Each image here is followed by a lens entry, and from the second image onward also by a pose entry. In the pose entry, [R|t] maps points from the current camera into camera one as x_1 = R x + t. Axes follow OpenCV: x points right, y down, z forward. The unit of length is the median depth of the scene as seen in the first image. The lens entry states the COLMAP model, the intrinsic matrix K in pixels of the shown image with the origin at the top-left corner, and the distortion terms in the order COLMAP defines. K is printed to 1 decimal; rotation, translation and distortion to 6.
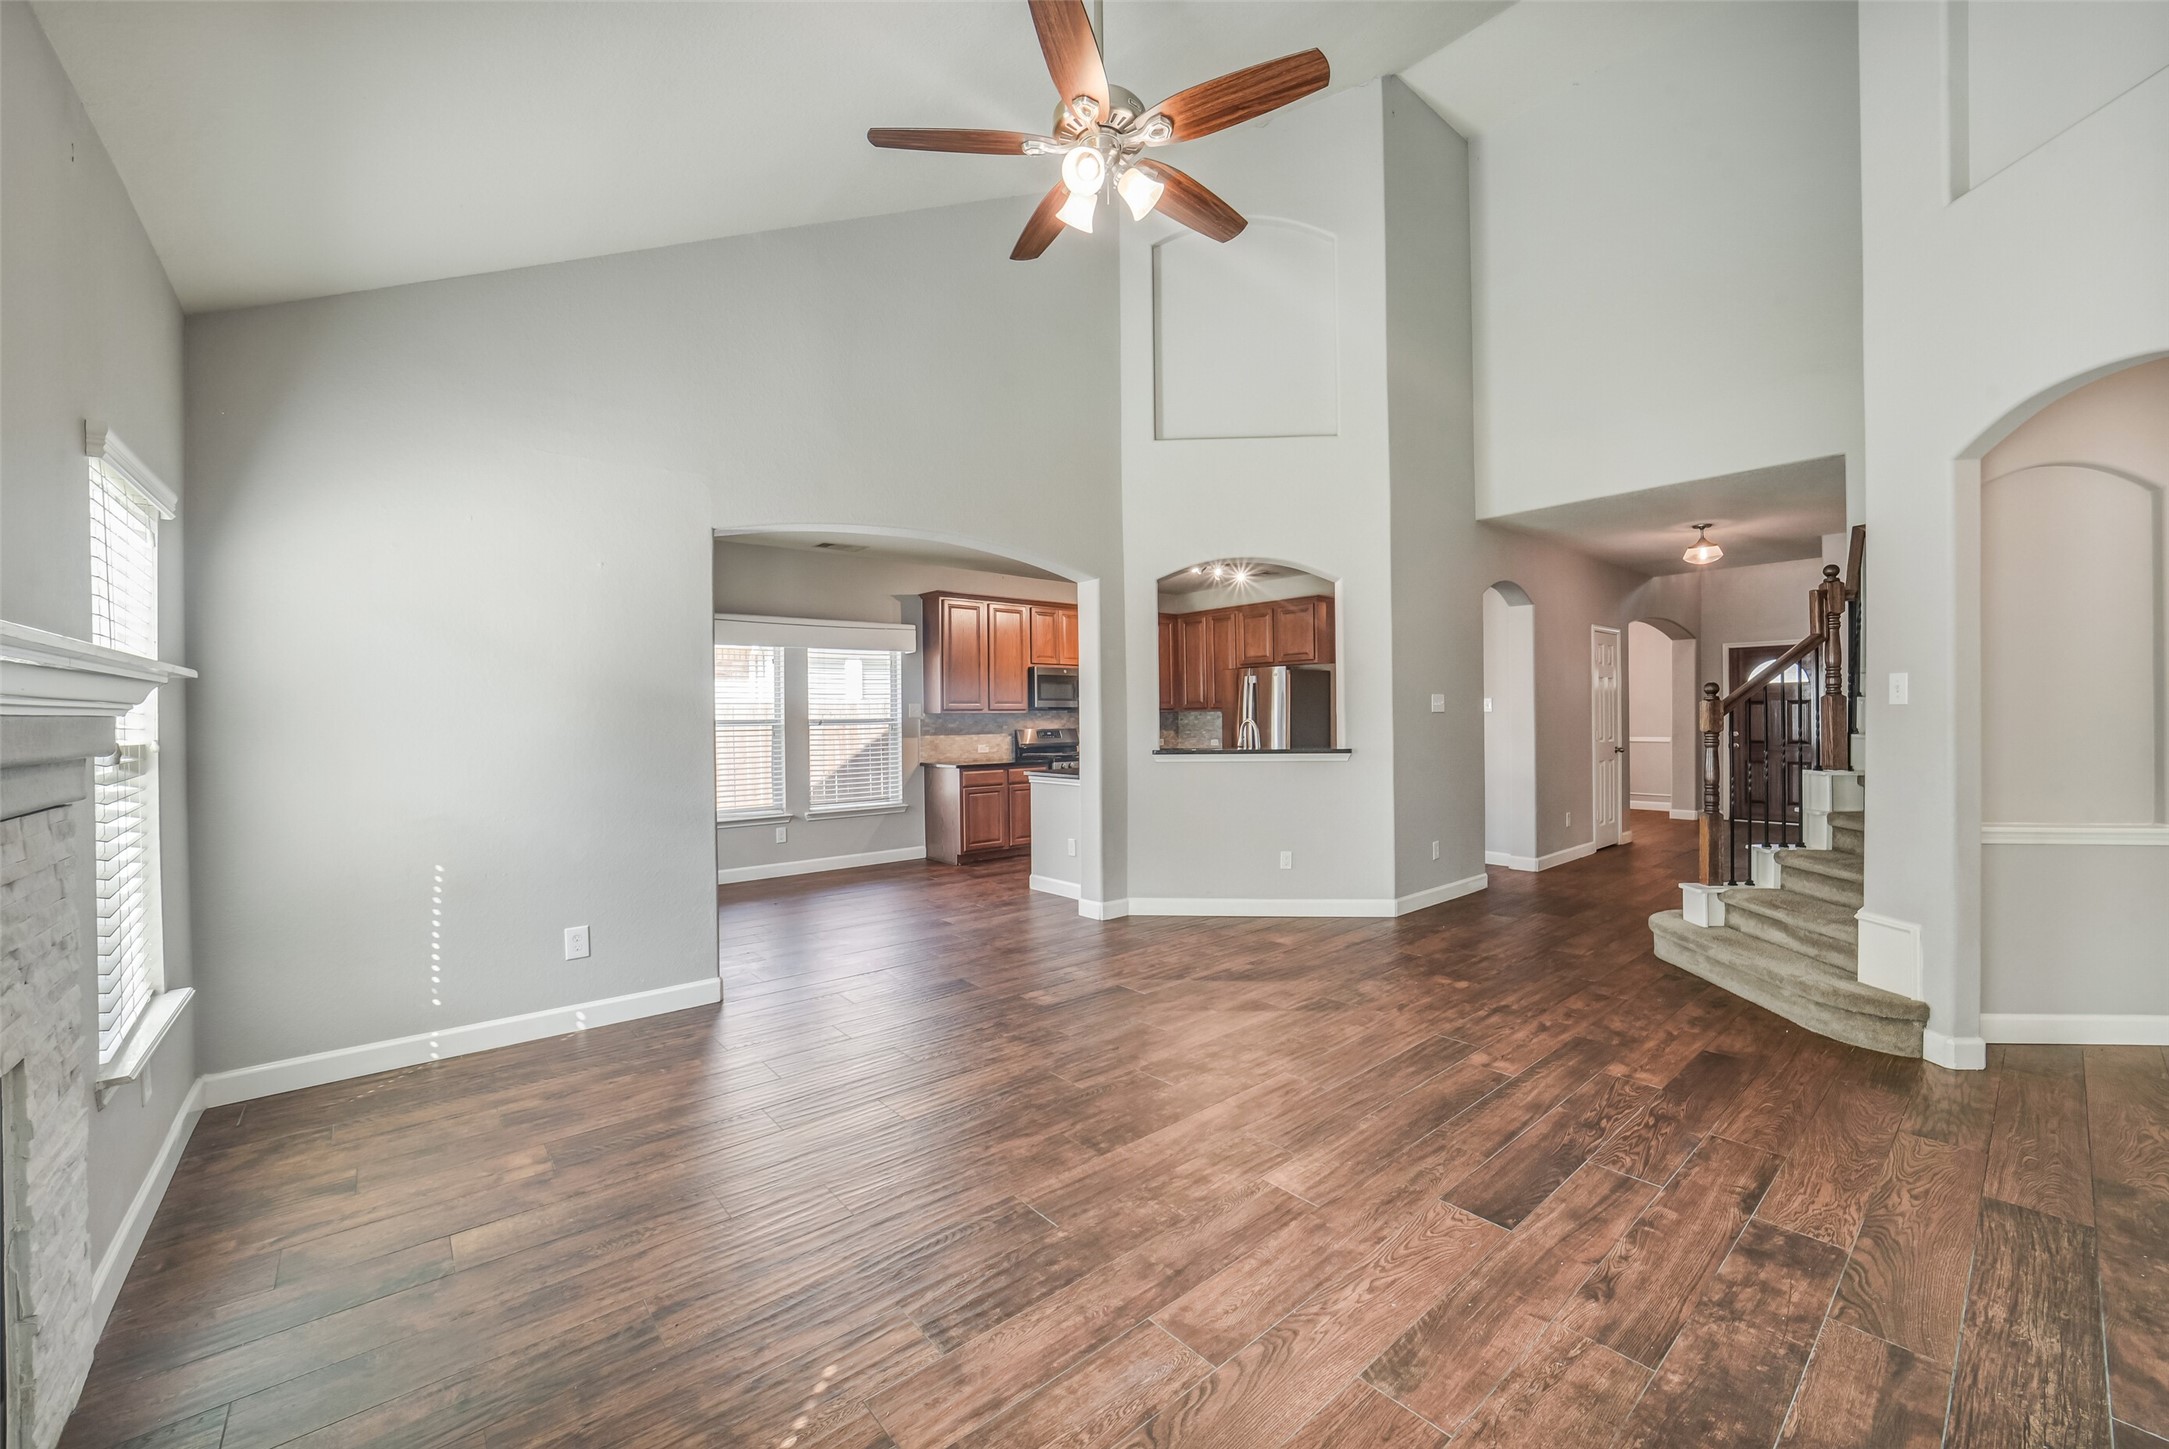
lens RADIAL K [[855.3, 0, 1099.6], [0, 855.3, 709.0], [0, 0, 1]] dist [-0.031757, 0.006150]
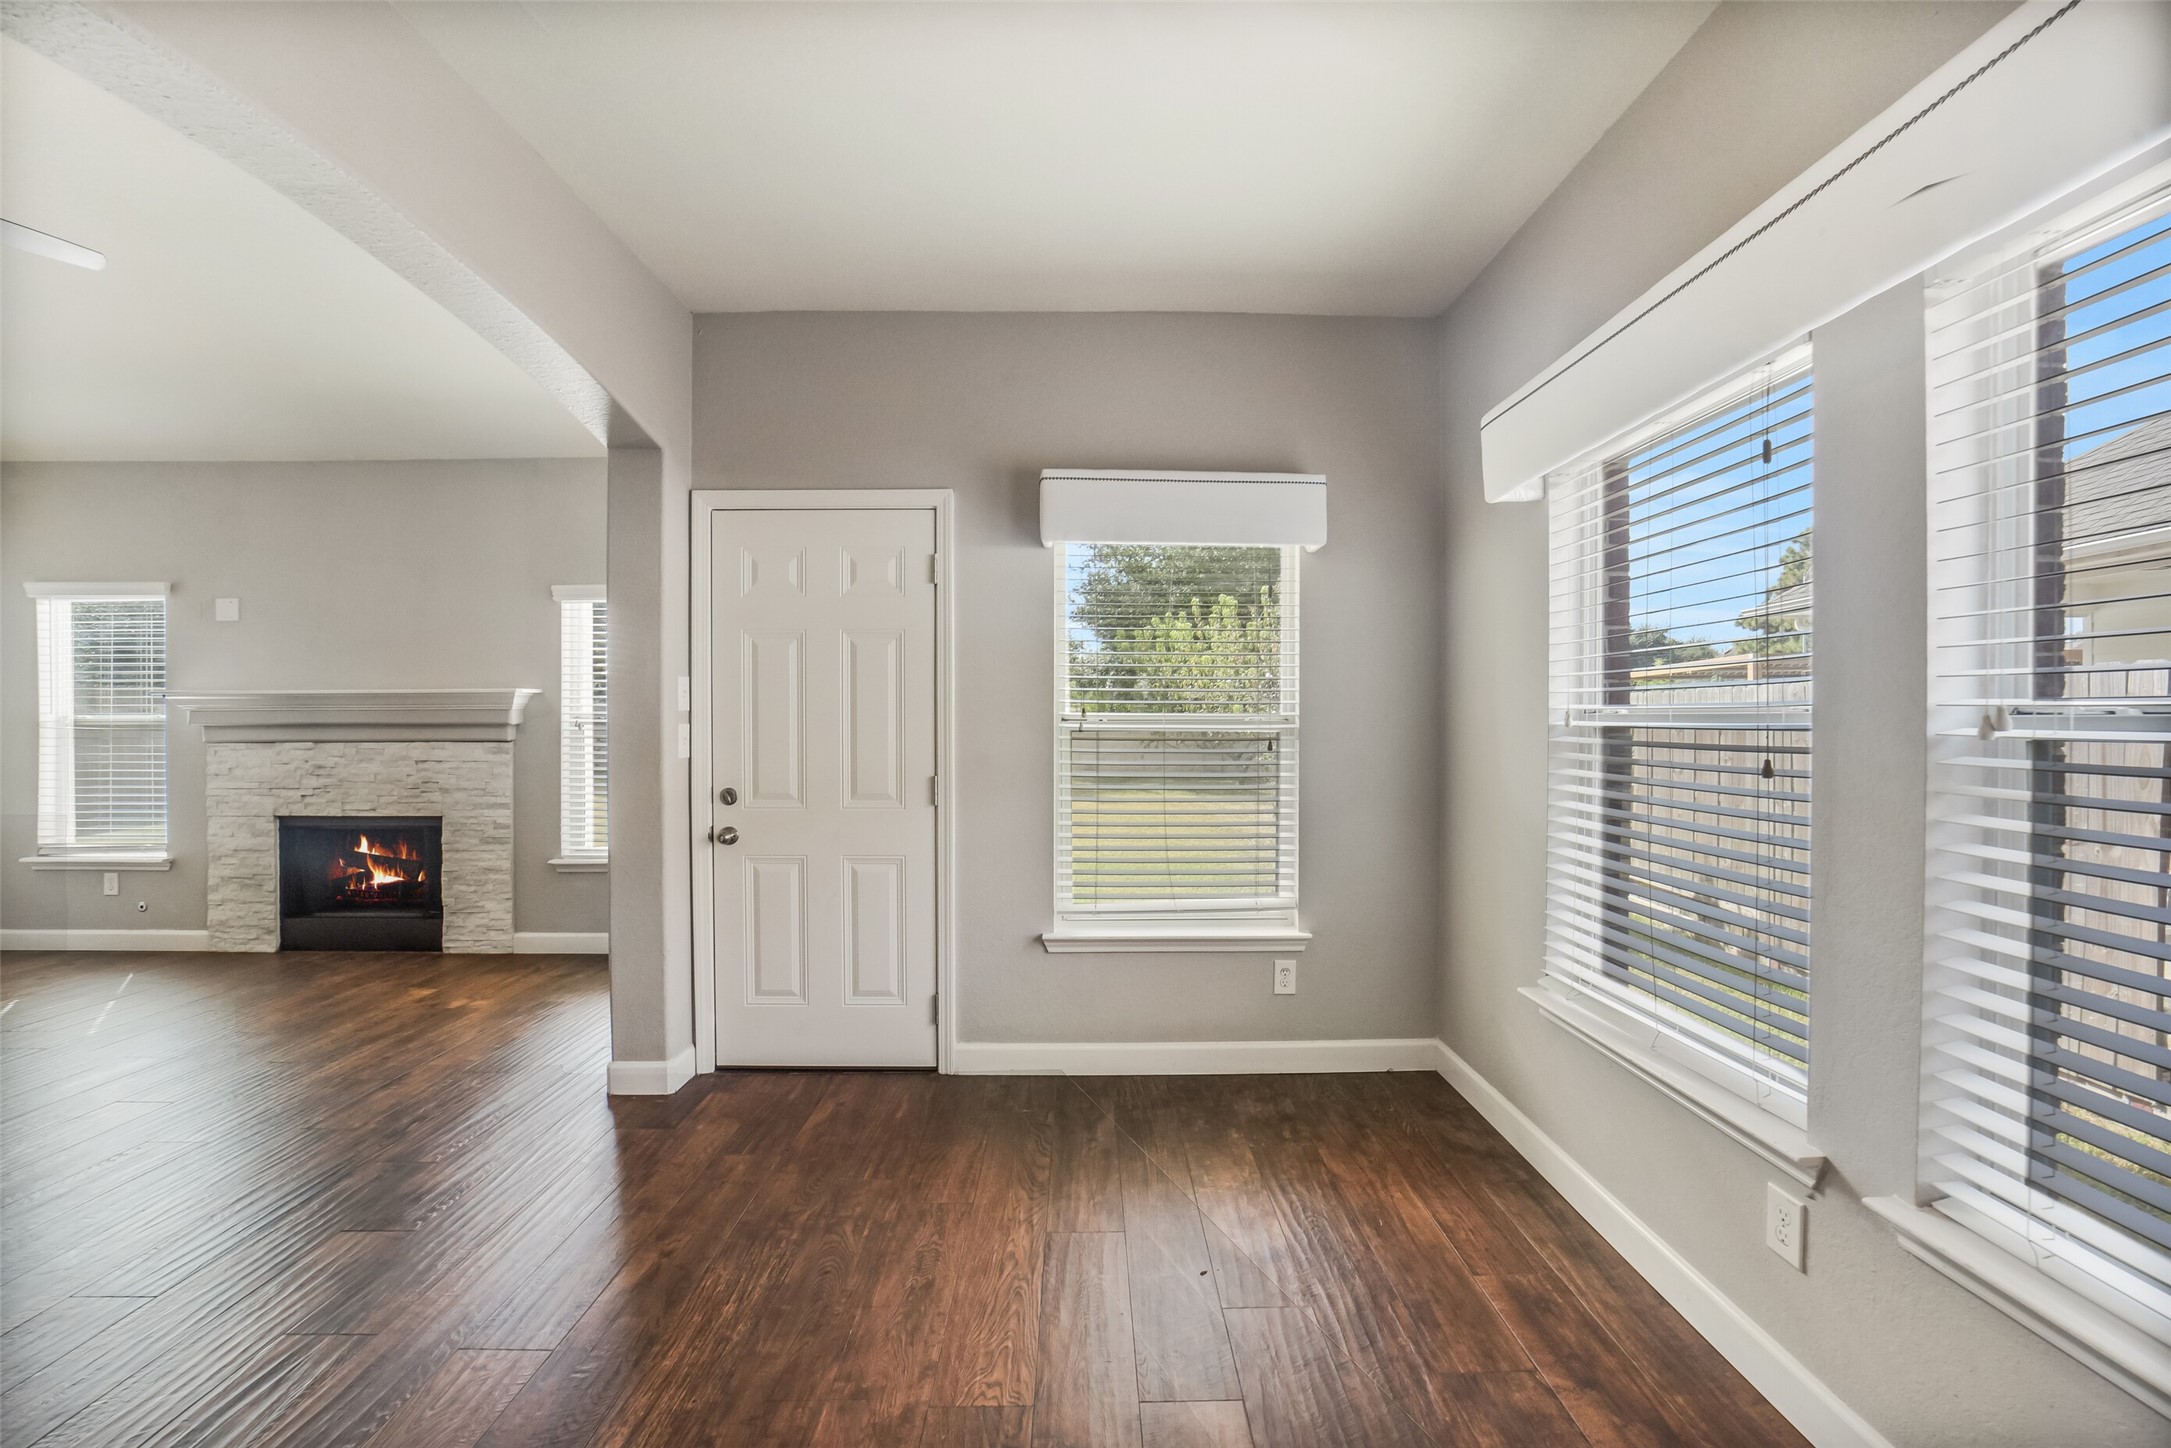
lens RADIAL K [[856.1, 0, 1091.1], [0, 856.1, 722.8], [0, 0, 1]] dist [-0.031757, 0.006150]
pose [[-0.647211, 0.017610, -0.762108, -0.172659], [0.013753, 0.999840, 0.011424, 0.021408], [0.762187, -0.003088, -0.647349, 1.872863]]
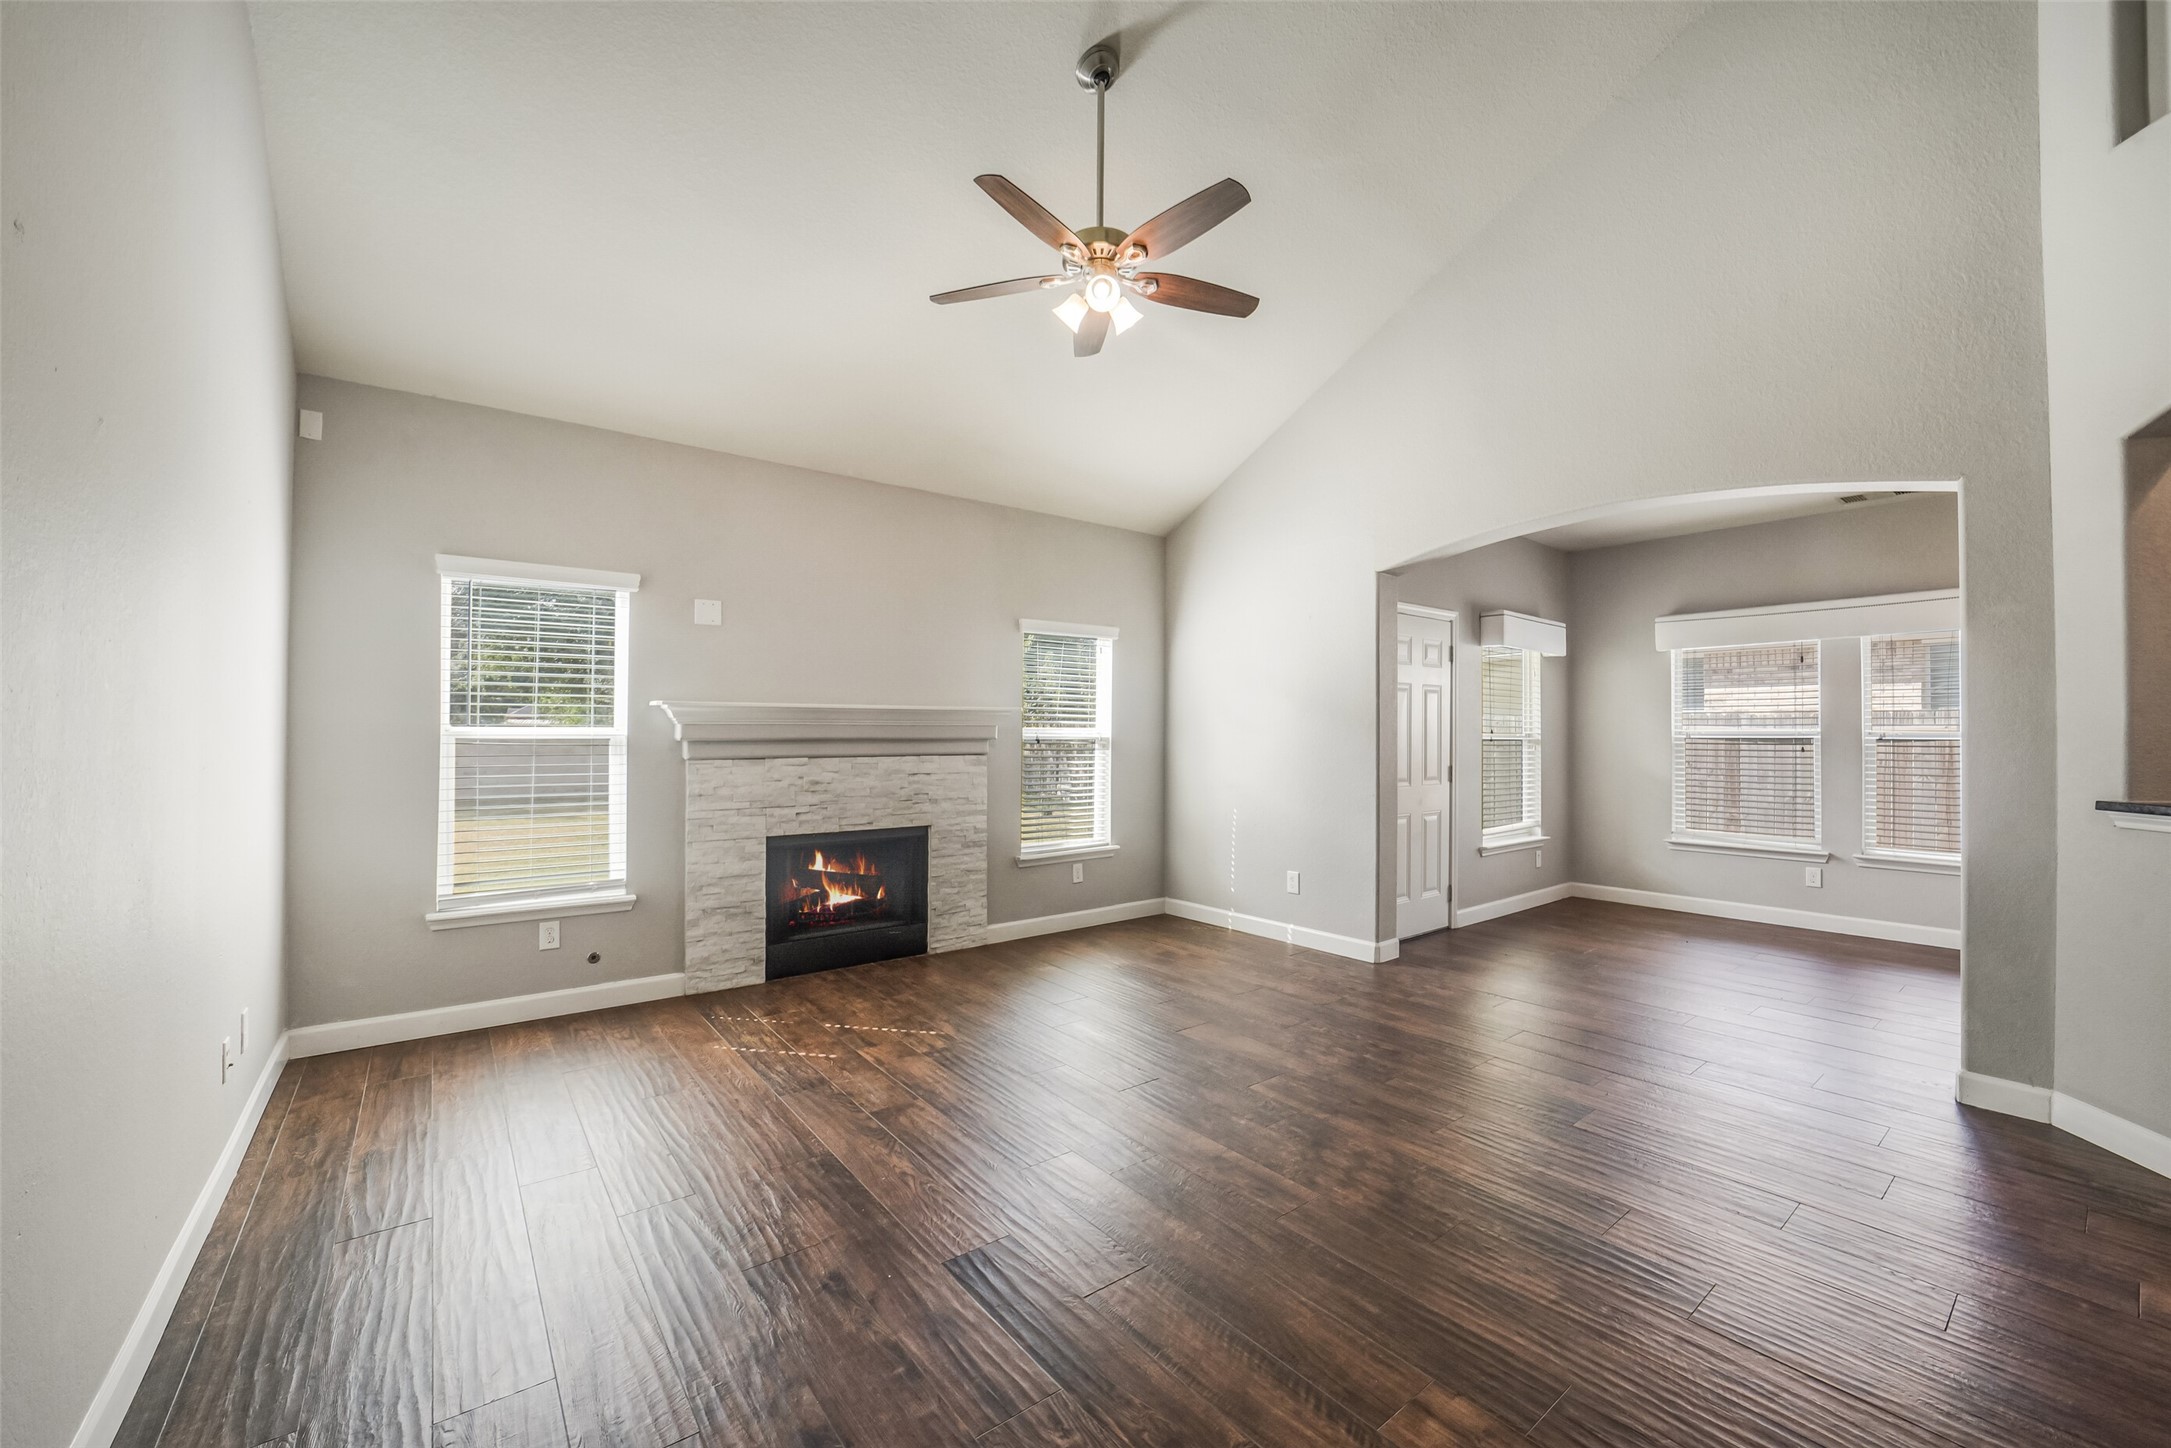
lens RADIAL K [[856.1, 0, 1093.3], [0, 856.1, 721.0], [0, 0, 1]] dist [-0.031757, 0.006150]
pose [[-0.047206, -0.003726, -0.998878, 0.814377], [0.005868, 0.999975, -0.004007, 0.003399], [0.998868, -0.006050, -0.047183, 0.687718]]
